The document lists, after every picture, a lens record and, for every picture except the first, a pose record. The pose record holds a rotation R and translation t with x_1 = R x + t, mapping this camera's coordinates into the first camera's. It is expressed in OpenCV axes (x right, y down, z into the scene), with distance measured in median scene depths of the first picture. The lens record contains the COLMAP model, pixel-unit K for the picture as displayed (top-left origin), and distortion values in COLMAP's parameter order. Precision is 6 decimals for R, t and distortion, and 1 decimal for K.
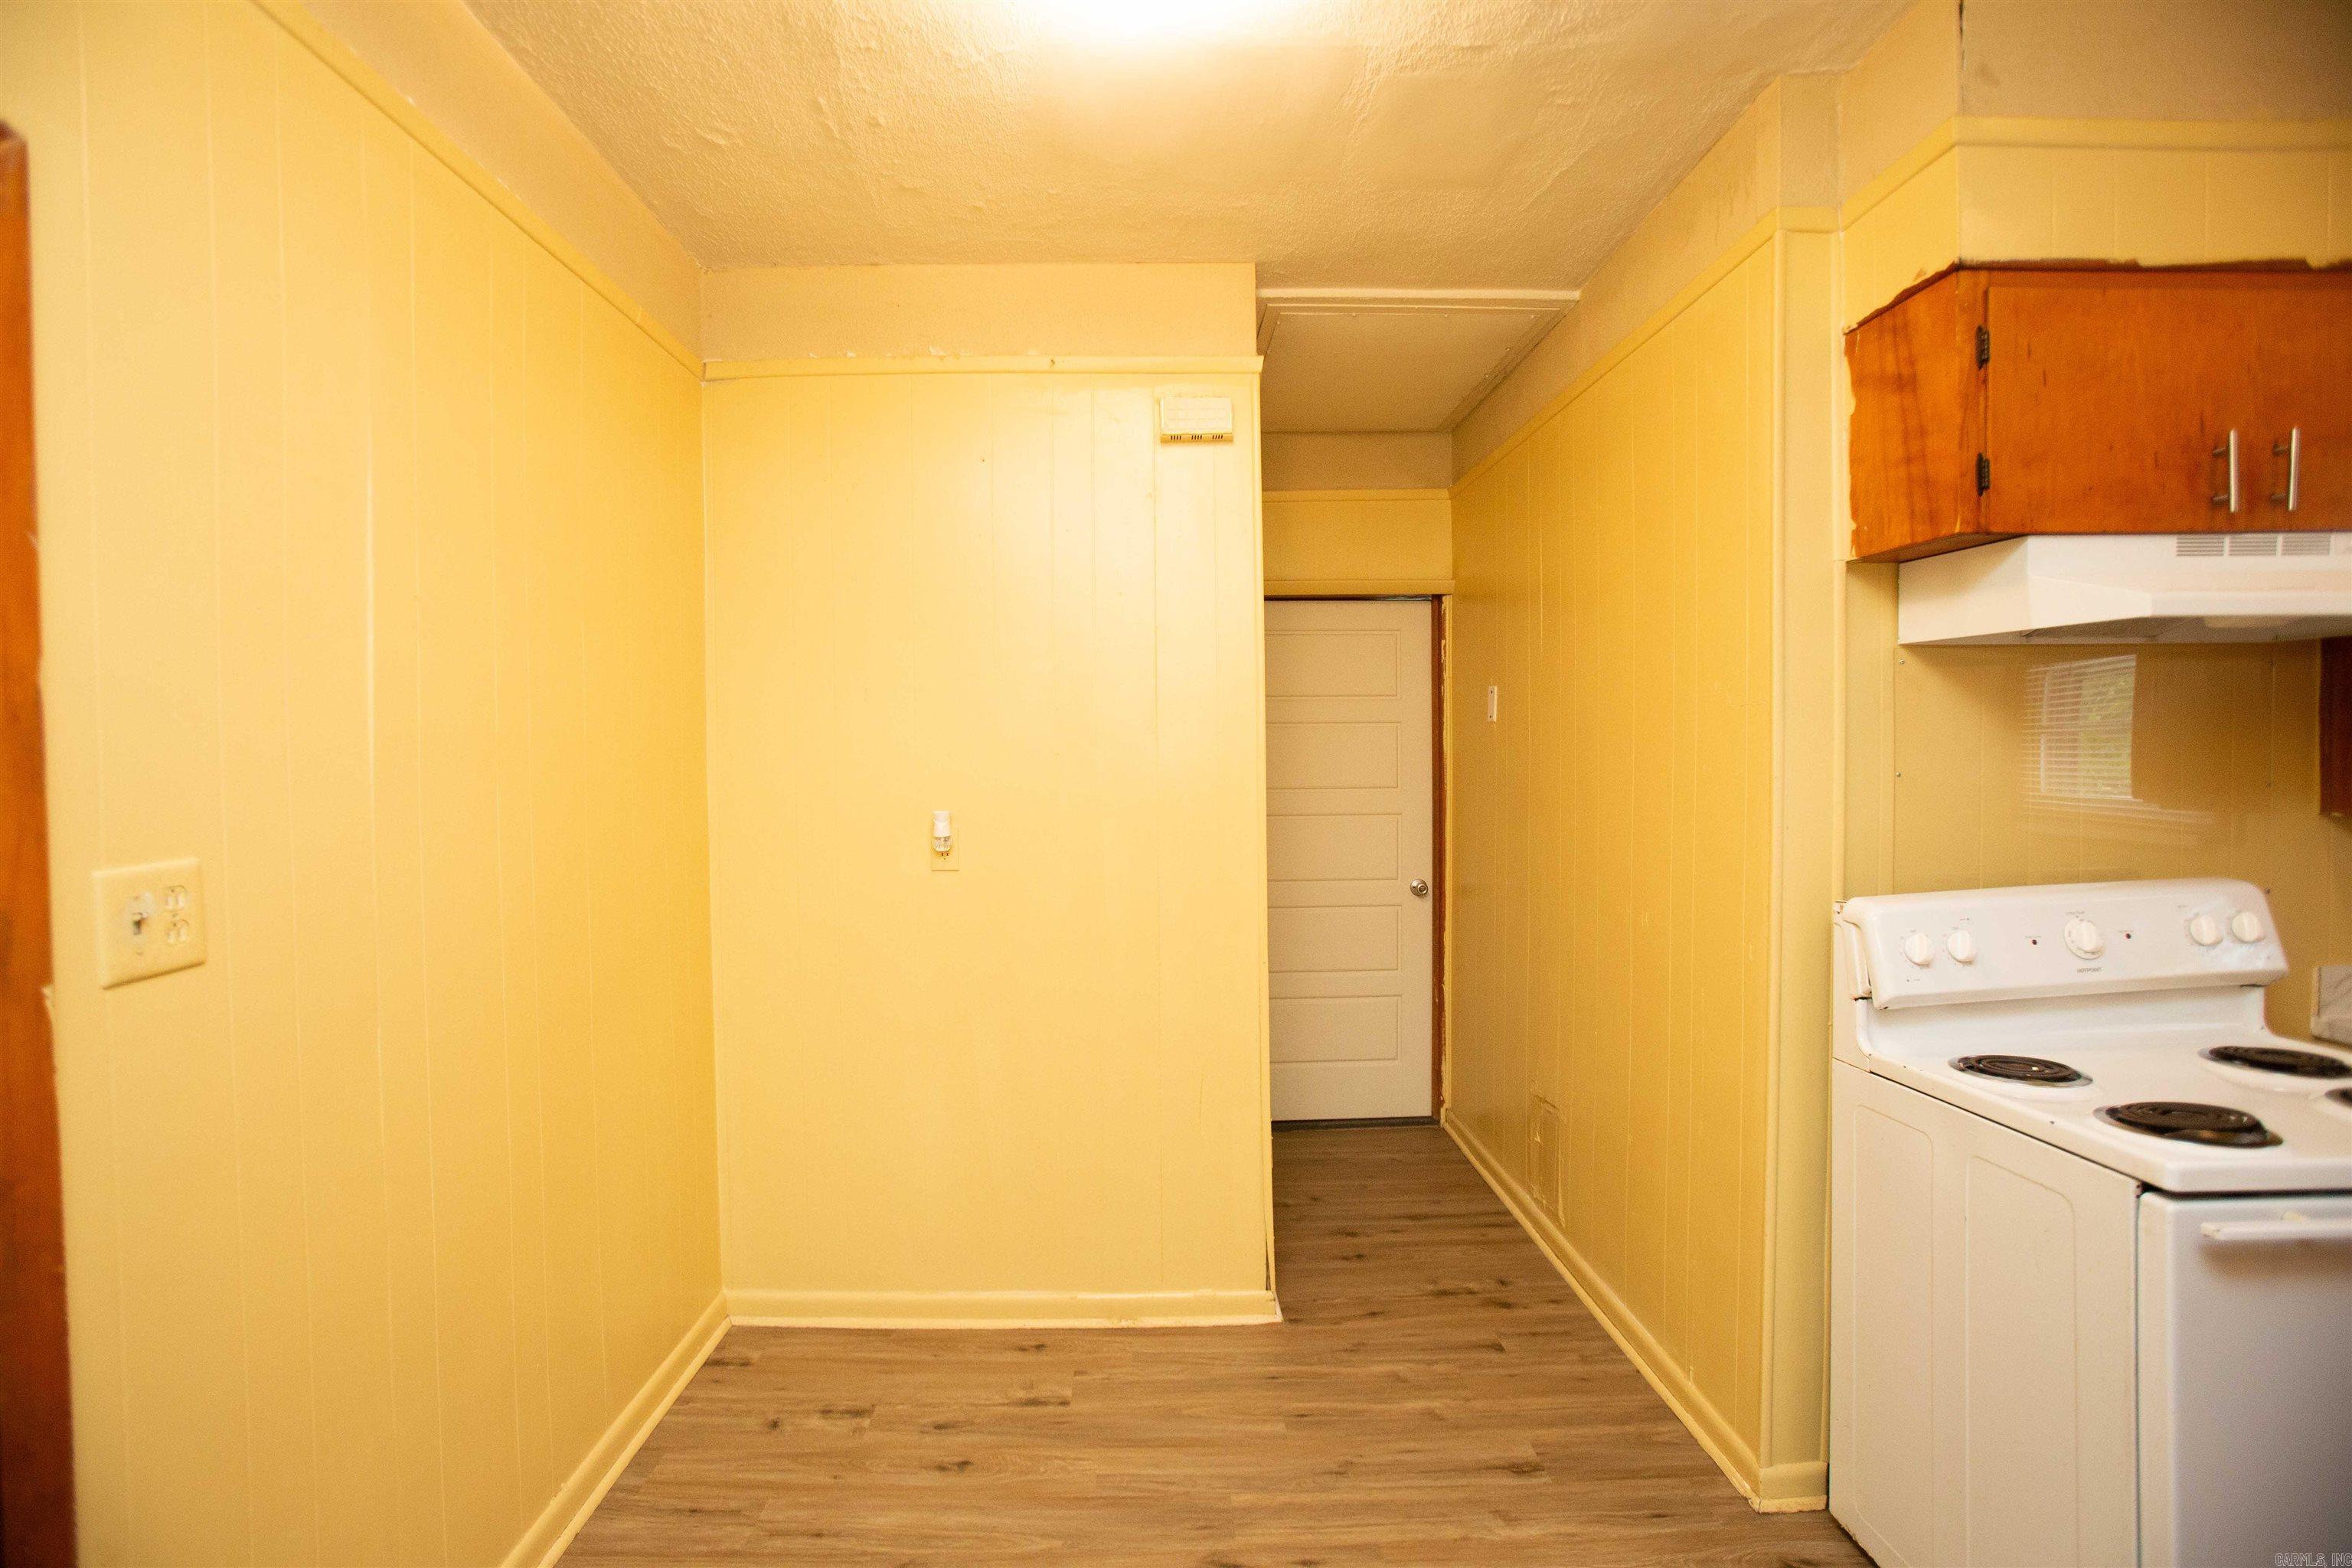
lens RADIAL K [[1129.6, 0, 1168.0], [0, 1129.6, 788.1], [0, 0, 1]] dist [-0.033882, -0.000402]
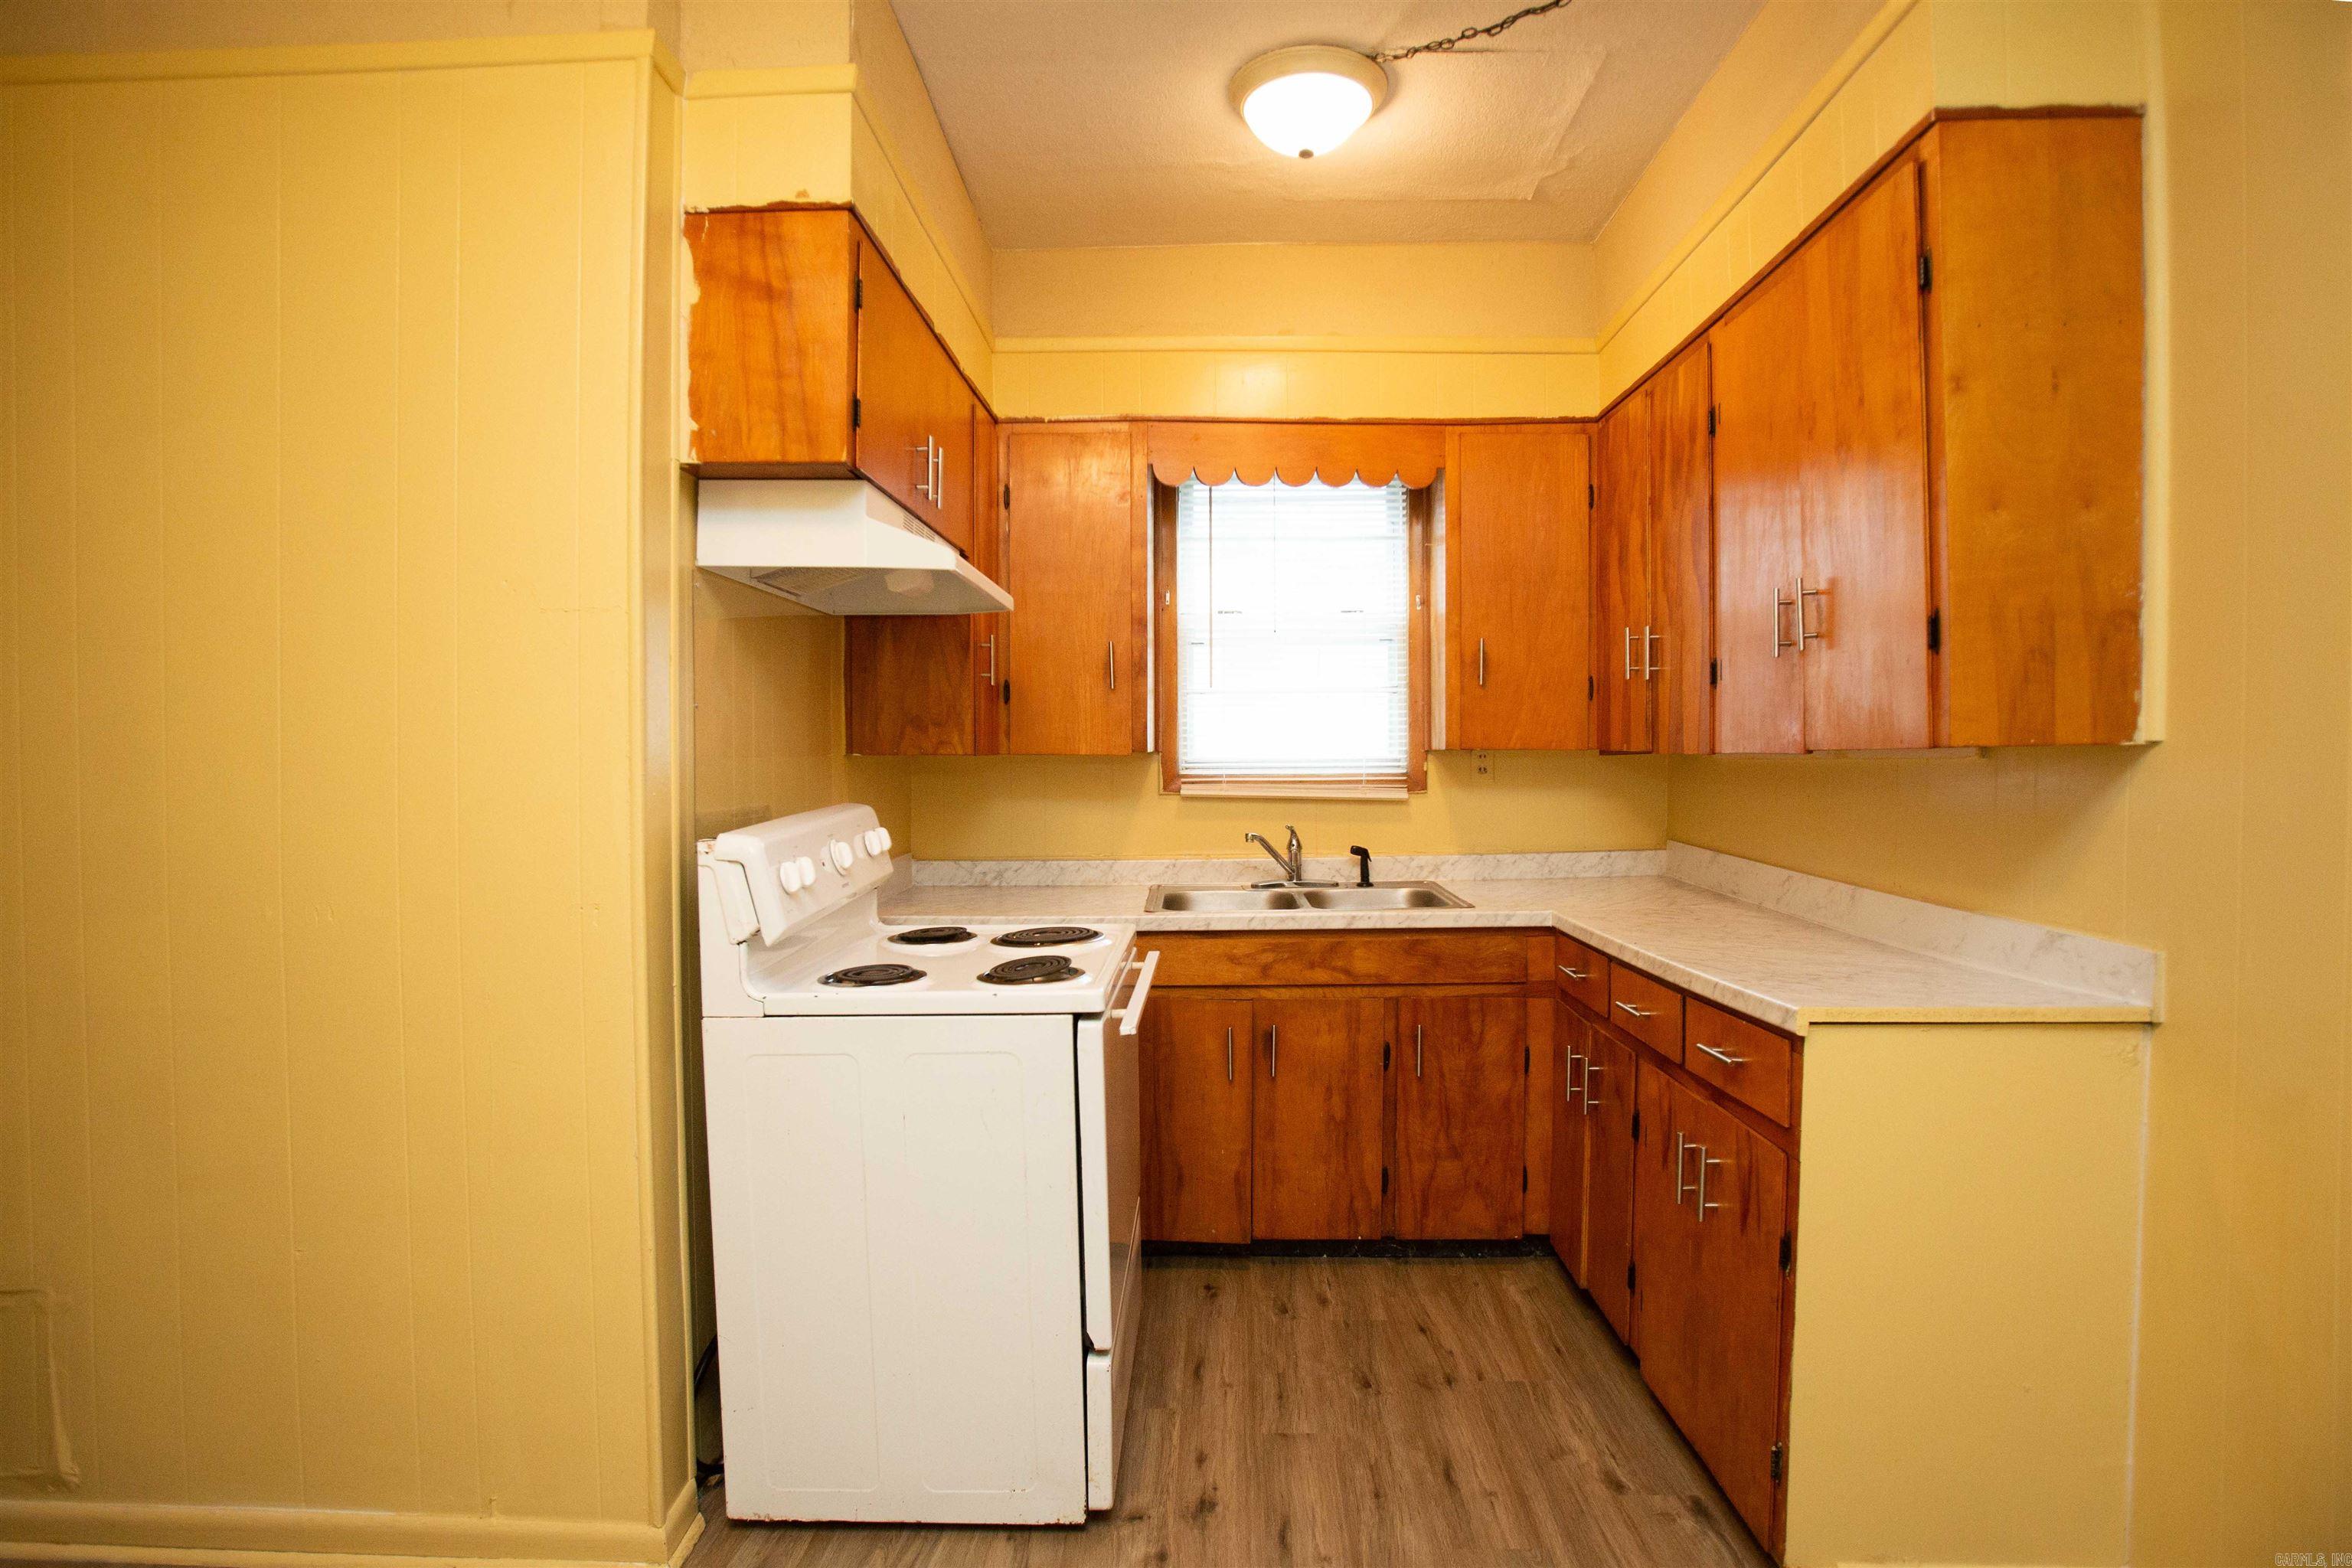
lens RADIAL K [[1129.6, 0, 1176.0], [0, 1129.6, 759.9], [0, 0, 1]] dist [-0.033882, -0.000402]
pose [[0.046022, 0.005941, 0.998923, -0.291923], [0.040259, 0.999159, -0.007797, 0.063006], [-0.998129, 0.040575, 0.045744, 0.609861]]
